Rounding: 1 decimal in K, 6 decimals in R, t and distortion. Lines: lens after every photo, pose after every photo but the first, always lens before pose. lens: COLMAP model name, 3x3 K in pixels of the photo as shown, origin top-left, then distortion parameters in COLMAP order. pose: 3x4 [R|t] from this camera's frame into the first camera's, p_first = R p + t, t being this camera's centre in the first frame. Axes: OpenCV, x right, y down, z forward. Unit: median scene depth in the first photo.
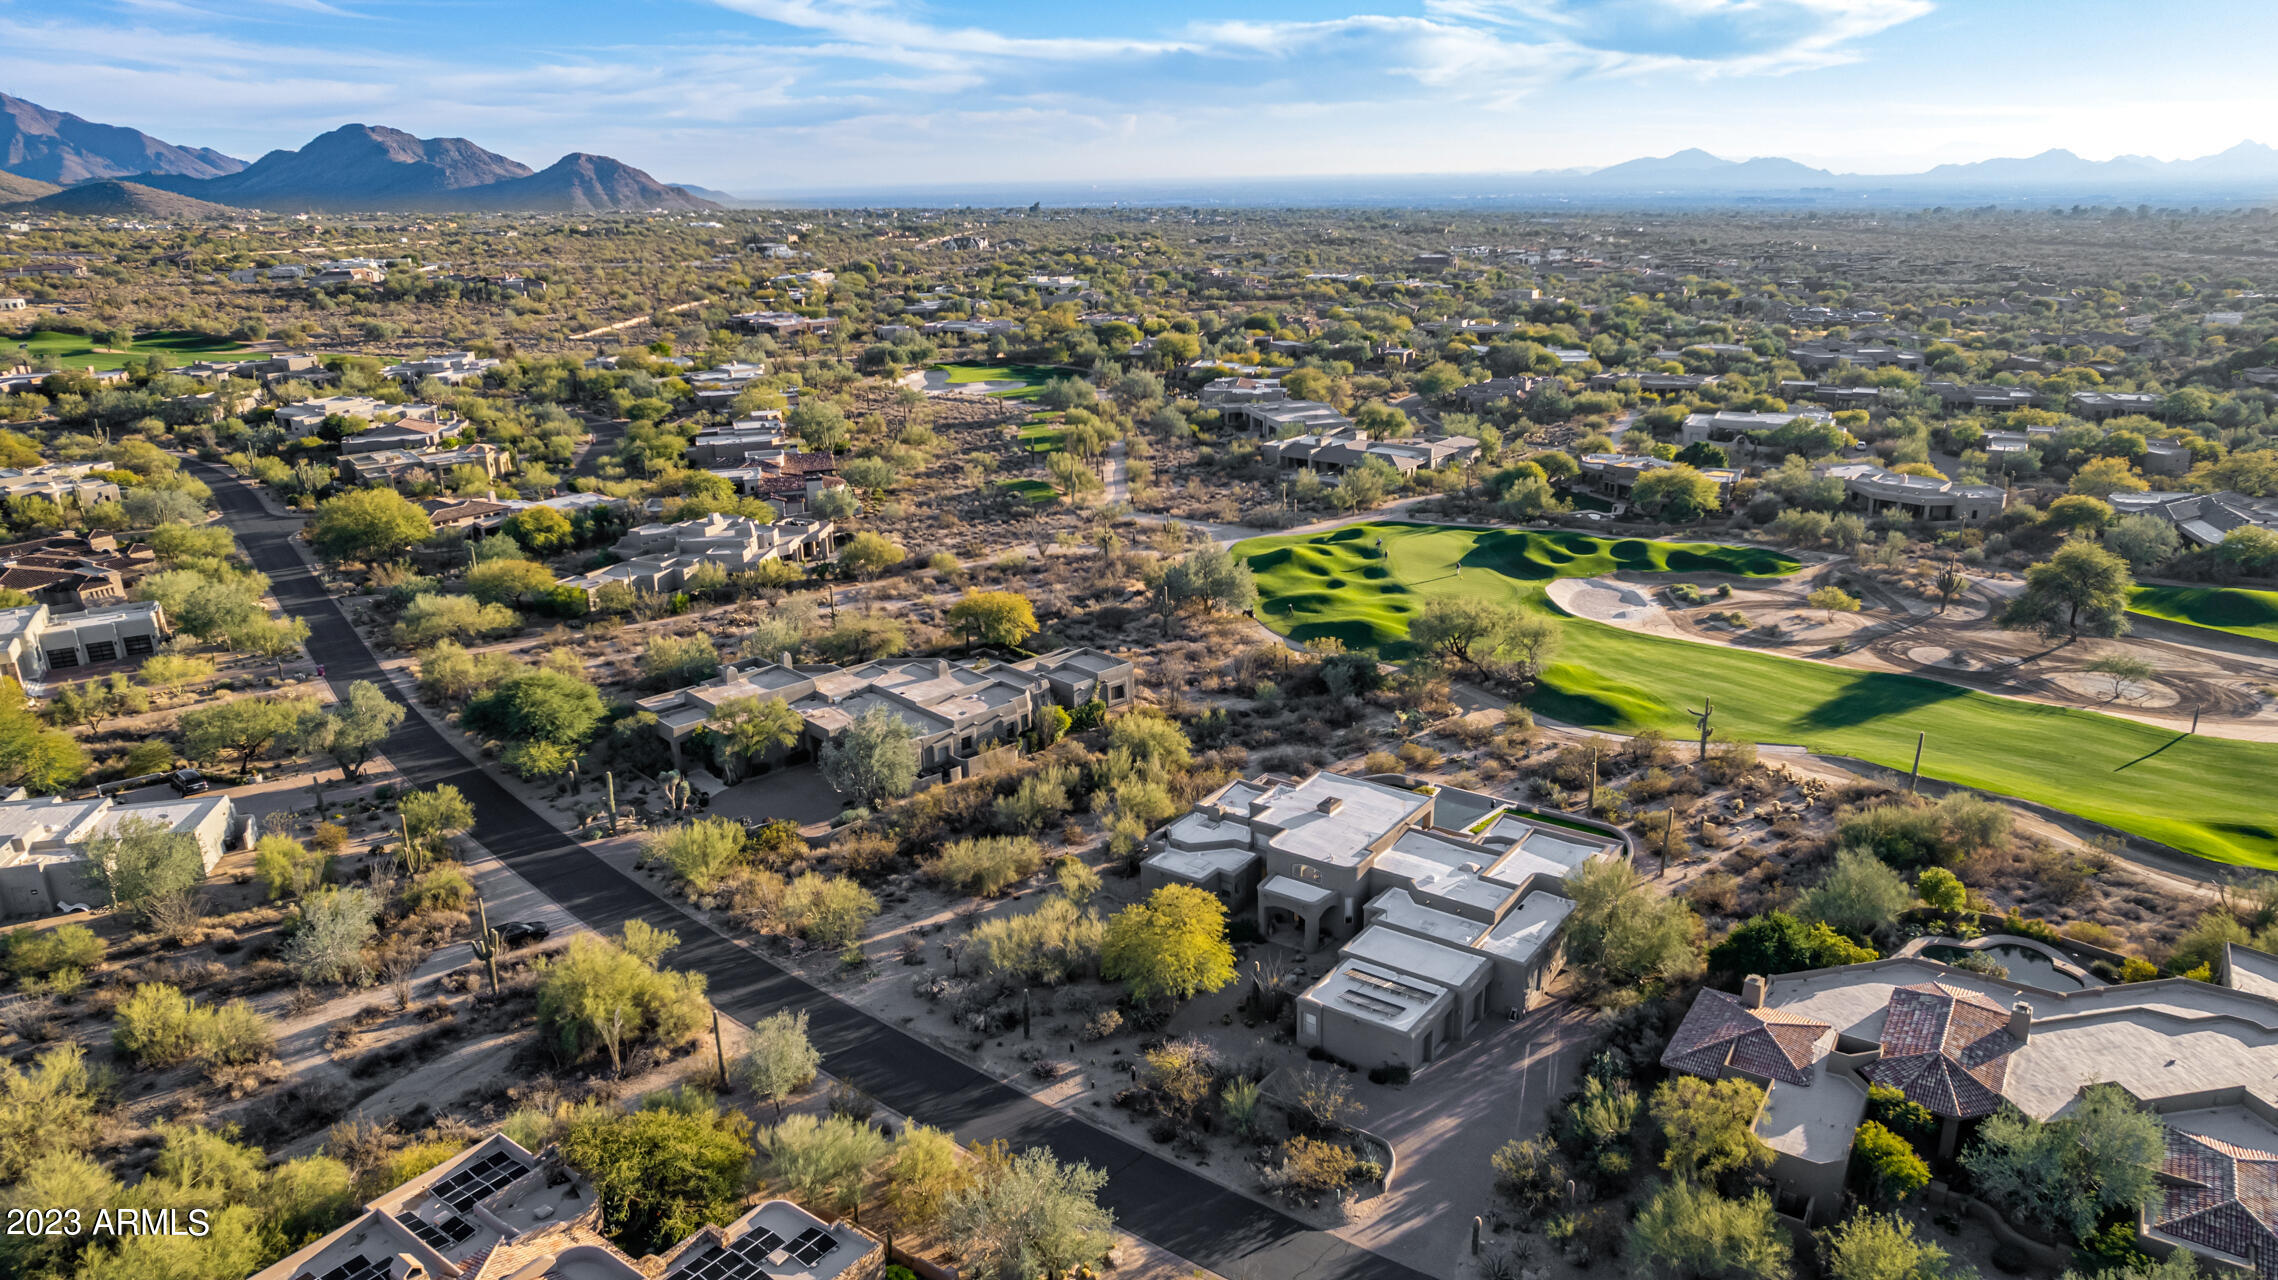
lens RADIAL K [[1512.3, 0, 1126.7], [0, 1512.3, 643.8], [0, 0, 1]] dist [-0.076618, 0.062561]
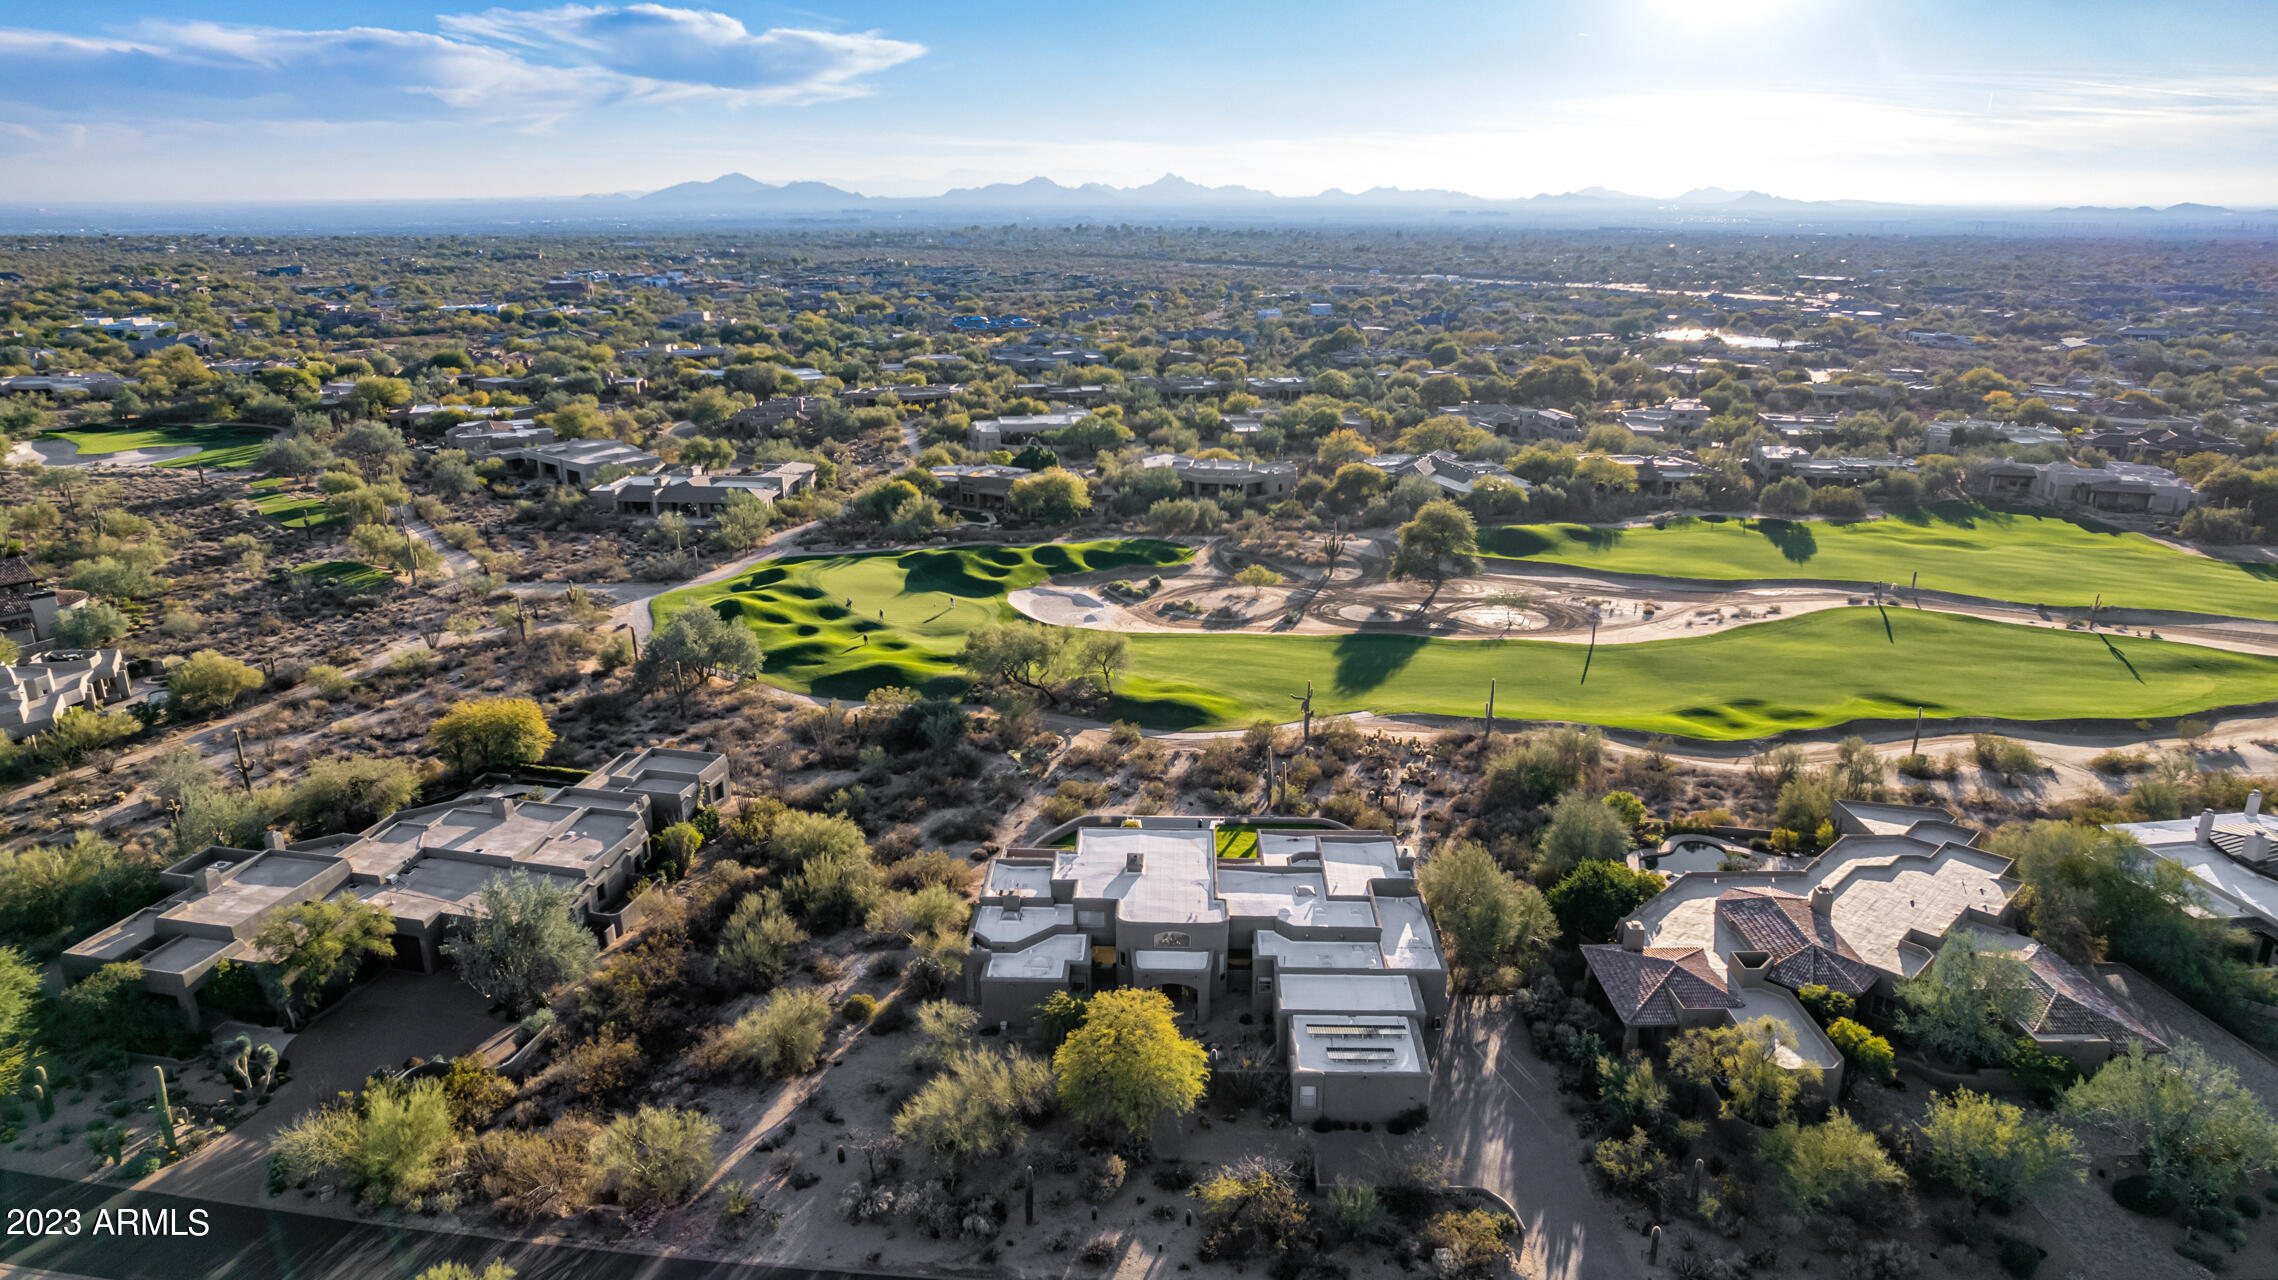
lens RADIAL K [[1479.1, 0, 1139.0], [0, 1479.1, 639.0], [0, 0, 1]] dist [-0.079593, 0.070644]
pose [[0.818285, -0.150906, 0.554651, -0.211941], [0.157301, 0.986878, 0.036435, -0.037798], [-0.552871, 0.057433, 0.831285, 0.144138]]
